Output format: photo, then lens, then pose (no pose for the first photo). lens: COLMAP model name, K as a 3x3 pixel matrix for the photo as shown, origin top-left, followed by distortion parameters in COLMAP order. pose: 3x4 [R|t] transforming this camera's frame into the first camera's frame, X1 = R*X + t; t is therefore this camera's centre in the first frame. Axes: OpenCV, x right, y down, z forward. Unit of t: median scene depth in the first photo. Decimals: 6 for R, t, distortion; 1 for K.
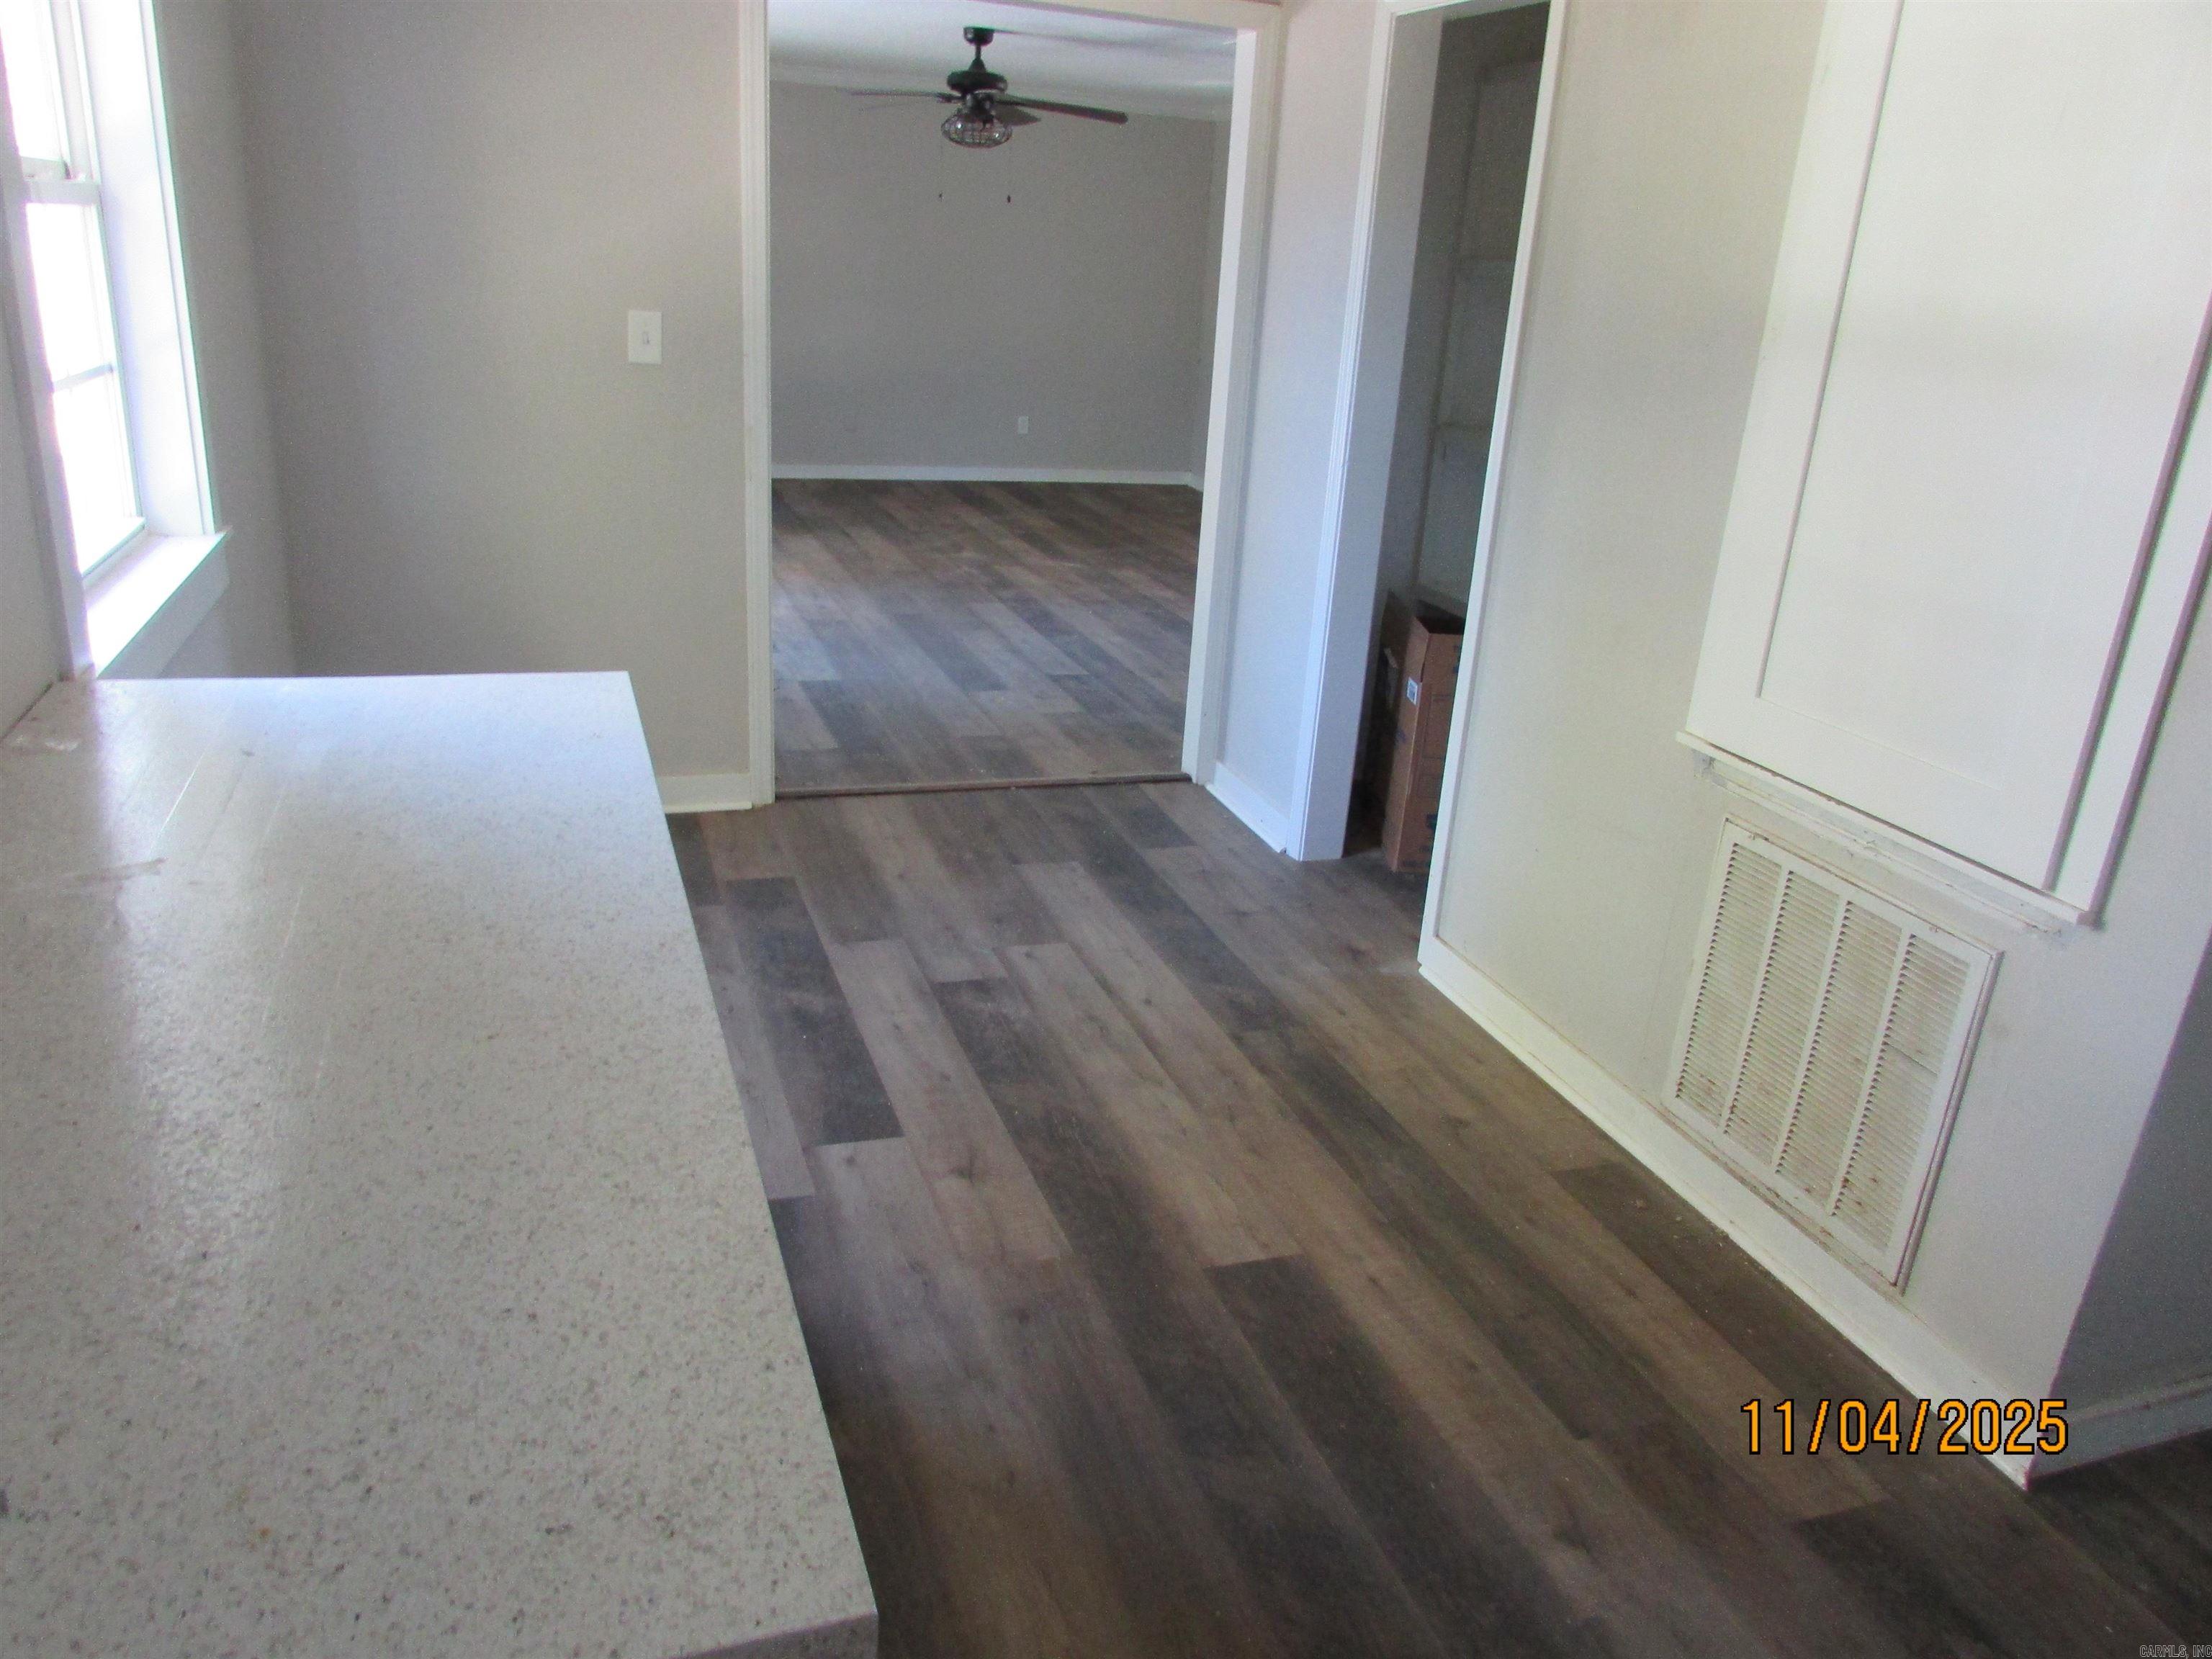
lens RADIAL K [[1578.8, 0, 1106.0], [0, 1578.8, 829.5], [0, 0, 1]] dist [-0.029364, 0.002753]
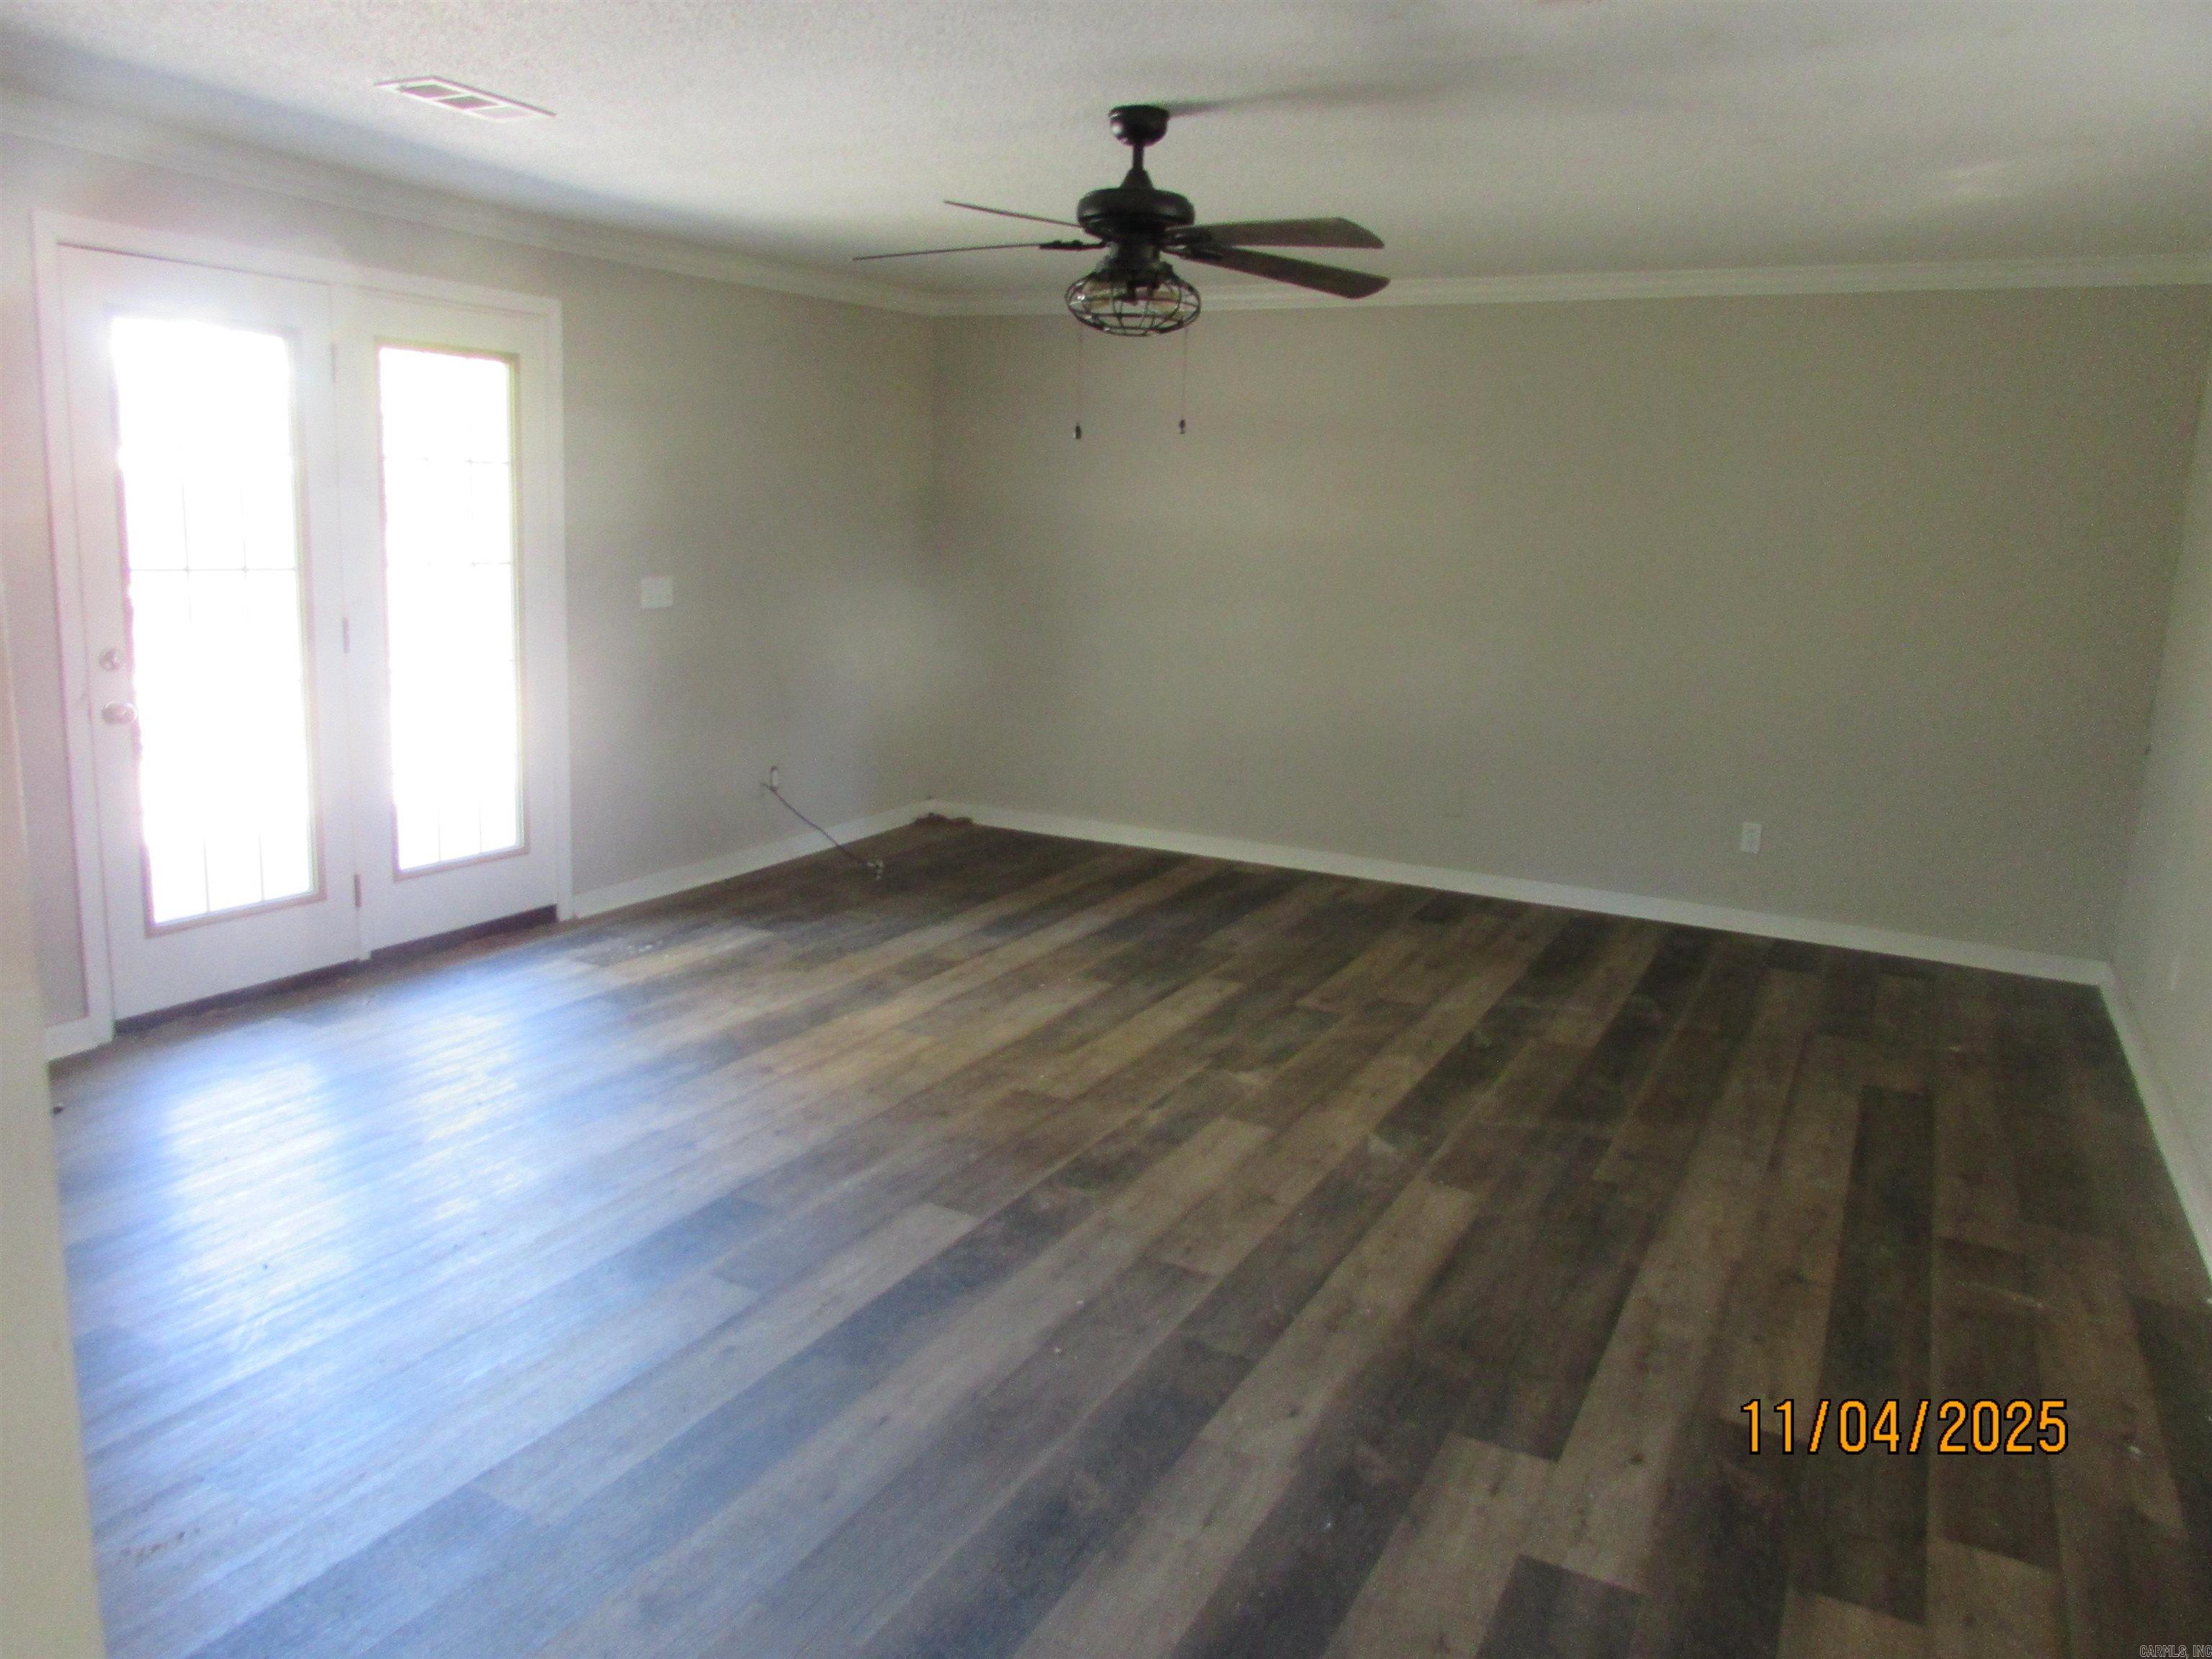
lens RADIAL K [[1578.8, 0, 1106.0], [0, 1578.8, 829.5], [0, 0, 1]] dist [-0.029364, 0.002753]
pose [[0.684407, 0.143851, -0.714769, 0.302875], [-0.266079, 0.962009, -0.061167, -0.253253], [0.678815, 0.232047, 0.696681, 0.689972]]
